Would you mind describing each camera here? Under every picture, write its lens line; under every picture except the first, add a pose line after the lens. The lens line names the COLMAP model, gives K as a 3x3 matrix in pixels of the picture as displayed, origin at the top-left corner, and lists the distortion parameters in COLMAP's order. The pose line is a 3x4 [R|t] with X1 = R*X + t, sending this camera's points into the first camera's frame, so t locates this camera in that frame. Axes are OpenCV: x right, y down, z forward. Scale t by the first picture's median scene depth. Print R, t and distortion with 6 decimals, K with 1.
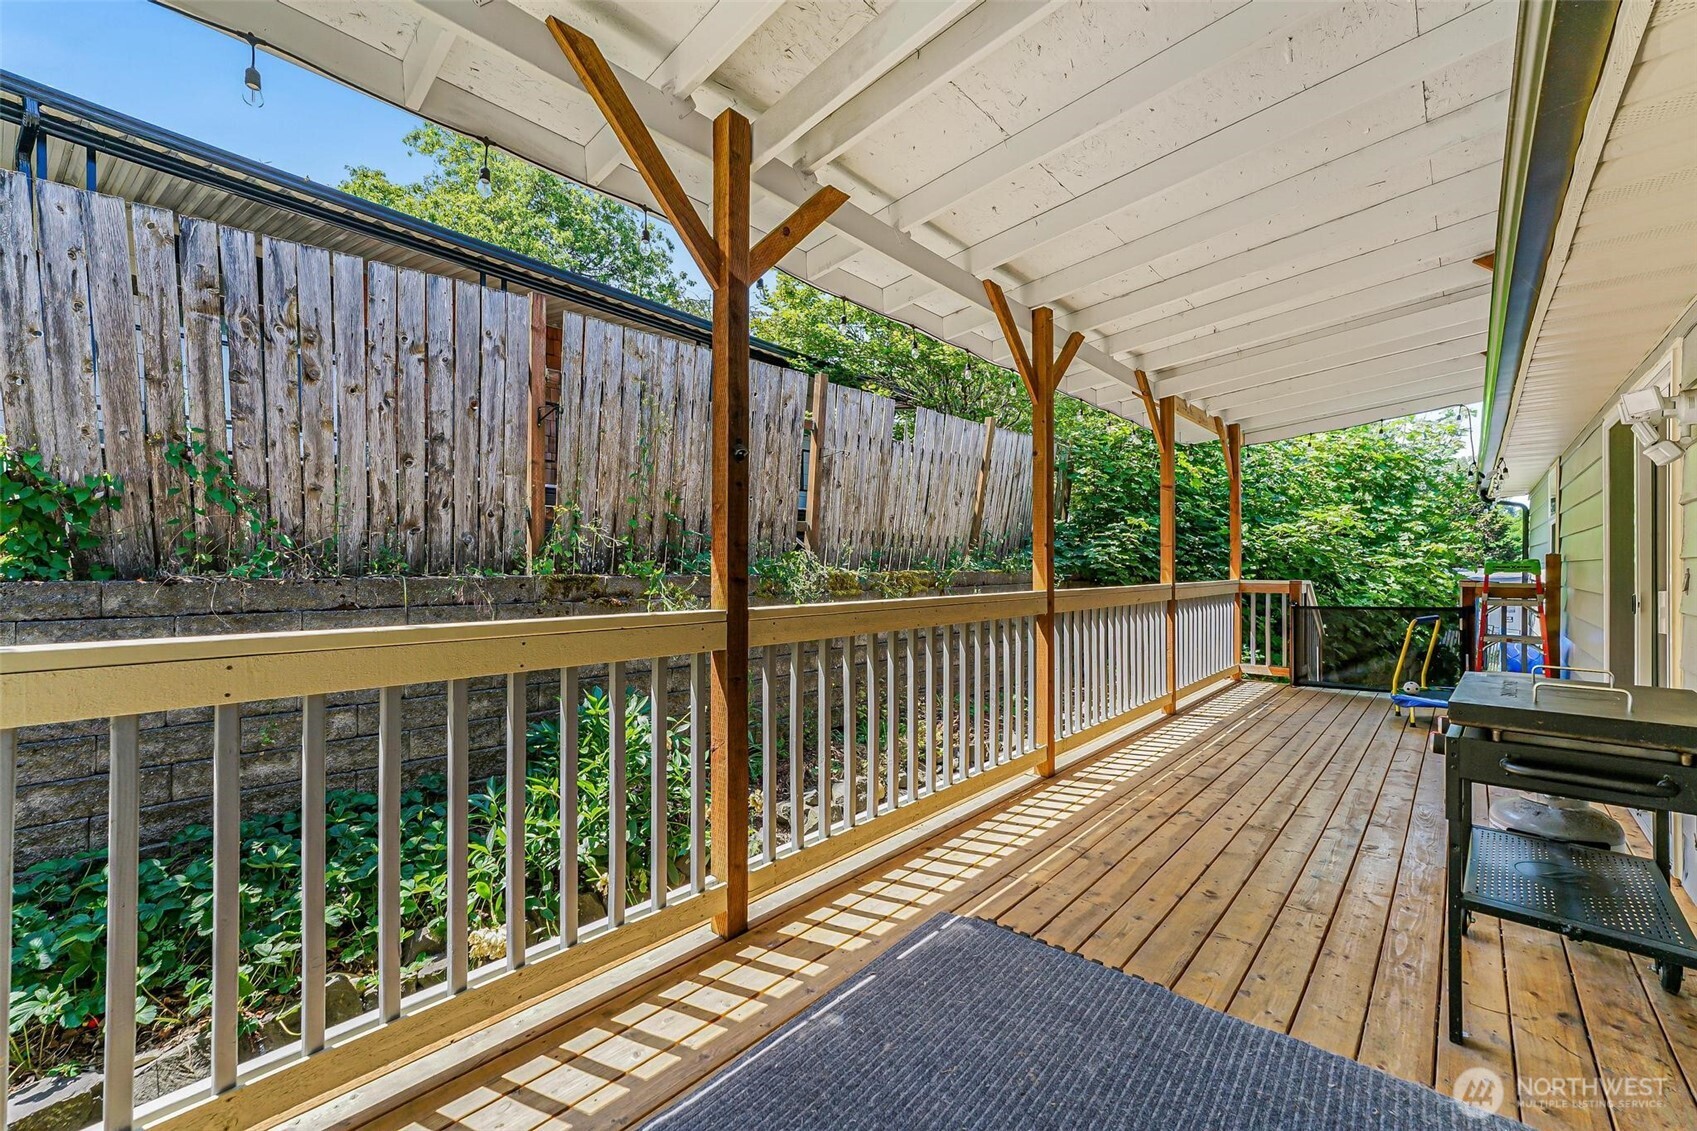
lens RADIAL K [[692.9, 0, 849.6], [0, 692.9, 574.1], [0, 0, 1]] dist [0.000157, -0.000179]
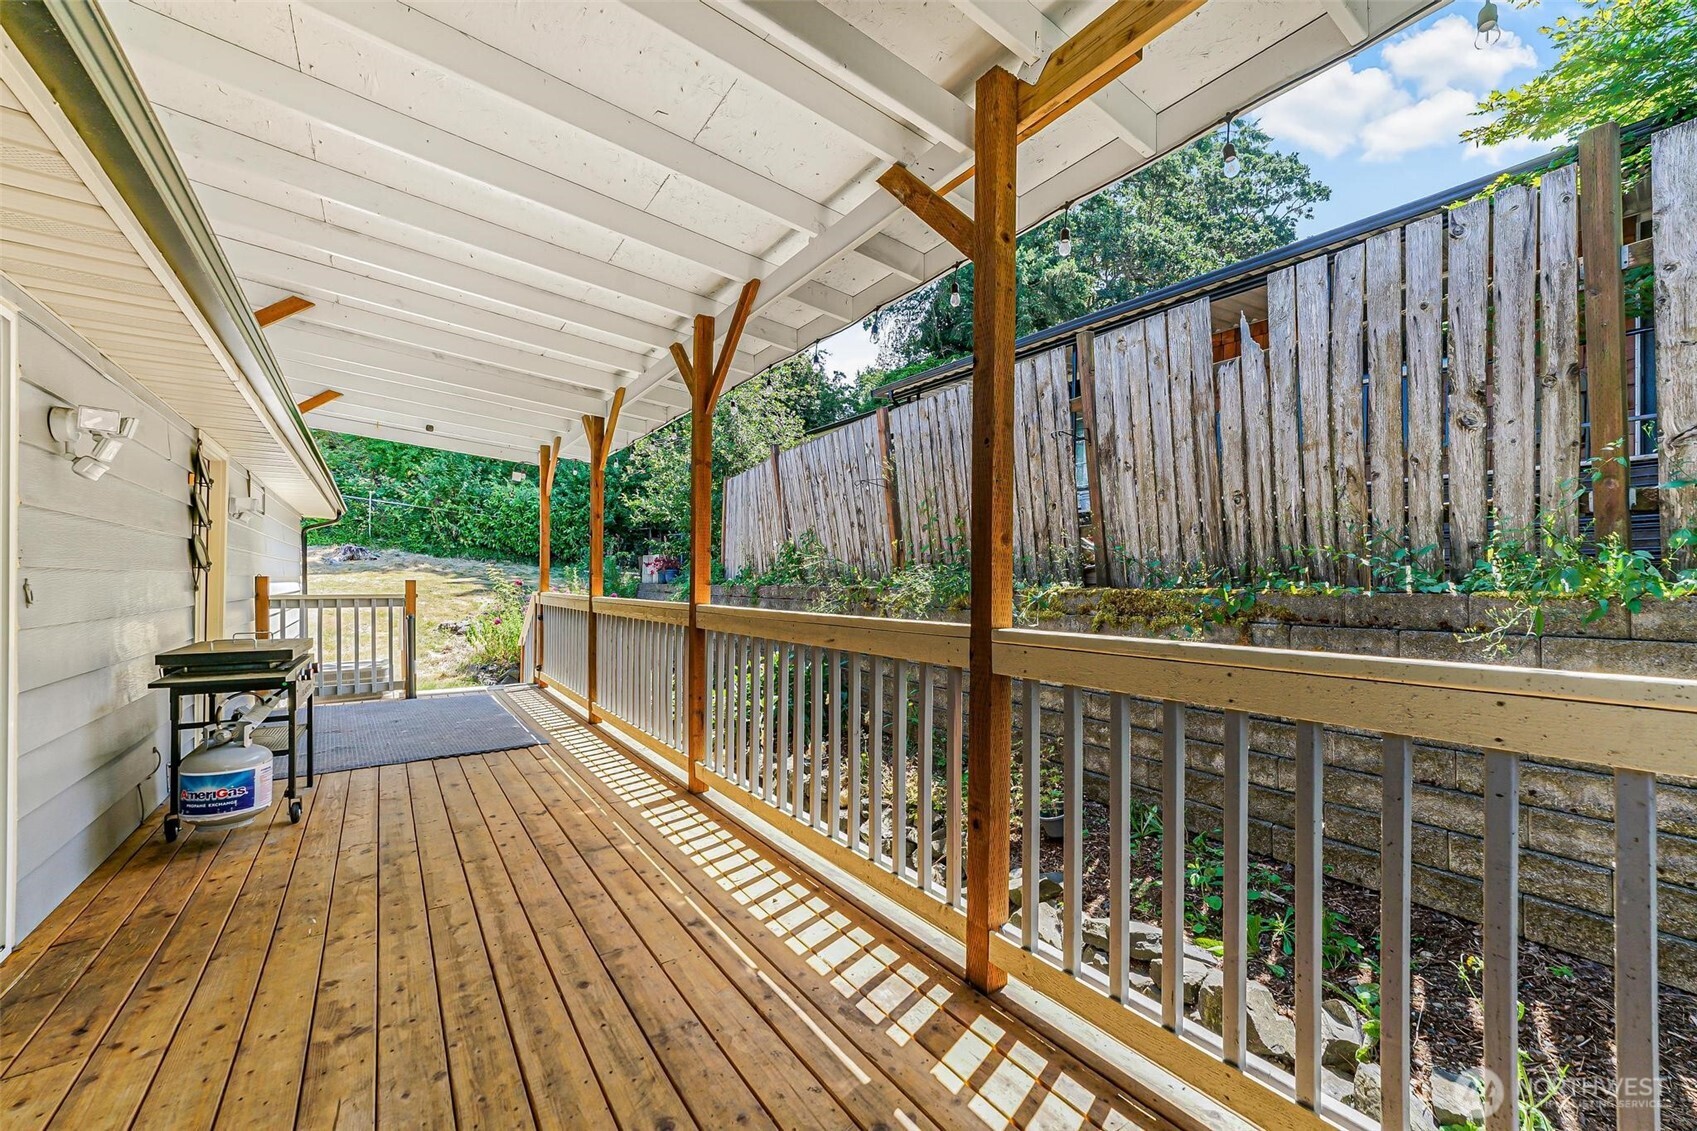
lens RADIAL K [[692.9, 0, 849.6], [0, 692.9, 574.1], [0, 0, 1]] dist [0.000157, -0.000179]
pose [[-0.244689, -0.017875, -0.969437, 1.212639], [-0.021642, 0.999682, -0.012970, -0.006164], [0.969360, 0.017807, -0.244998, 1.486690]]
